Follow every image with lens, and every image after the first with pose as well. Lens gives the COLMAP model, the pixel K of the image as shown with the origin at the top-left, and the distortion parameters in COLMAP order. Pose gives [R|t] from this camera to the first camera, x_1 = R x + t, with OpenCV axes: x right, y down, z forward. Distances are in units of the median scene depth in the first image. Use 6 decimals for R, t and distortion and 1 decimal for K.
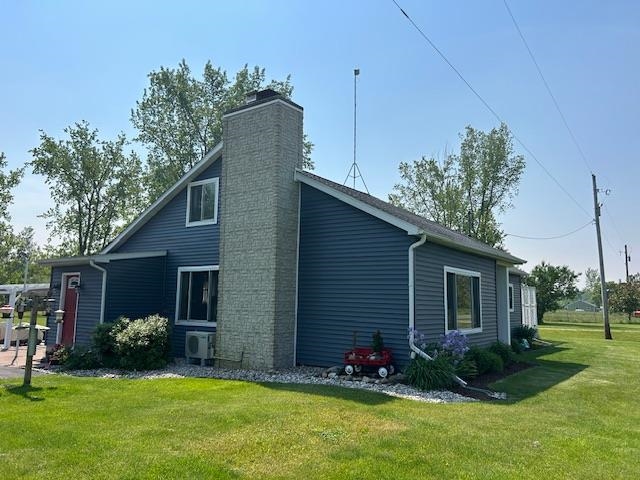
lens RADIAL K [[472.9, 0, 323.6], [0, 472.9, 238.5], [0, 0, 1]] dist [0.008586, -0.008576]
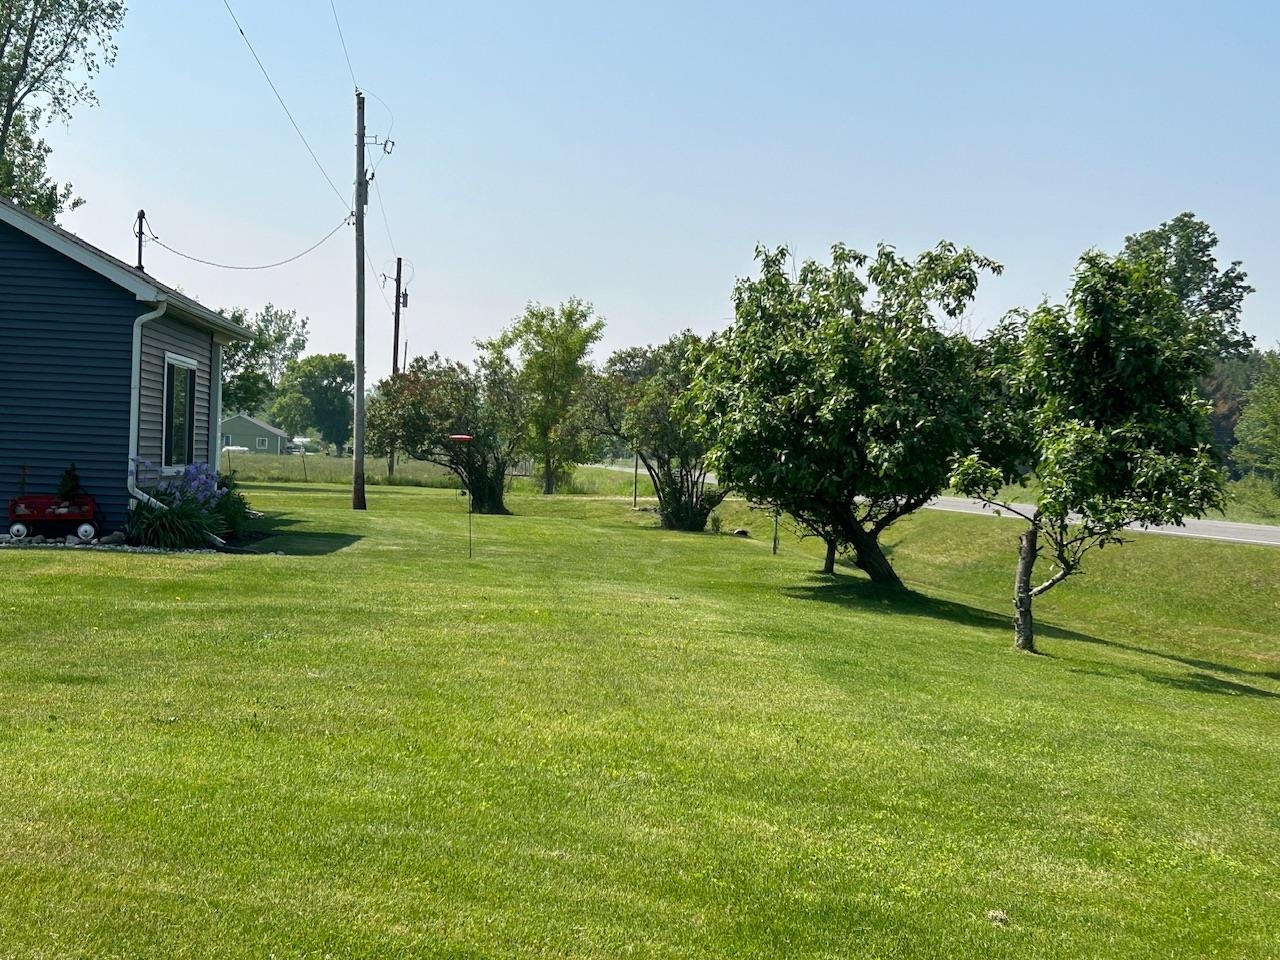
lens RADIAL K [[1975.1, 0, 640.7], [0, 1975.1, 480.0], [0, 0, 1]] dist [0.033439, 0.000000]
pose [[0.761248, 0.000799, 0.648461, -0.800311], [-0.108869, 0.985963, 0.126590, -0.143035], [-0.639257, -0.166964, 0.750649, -1.080082]]
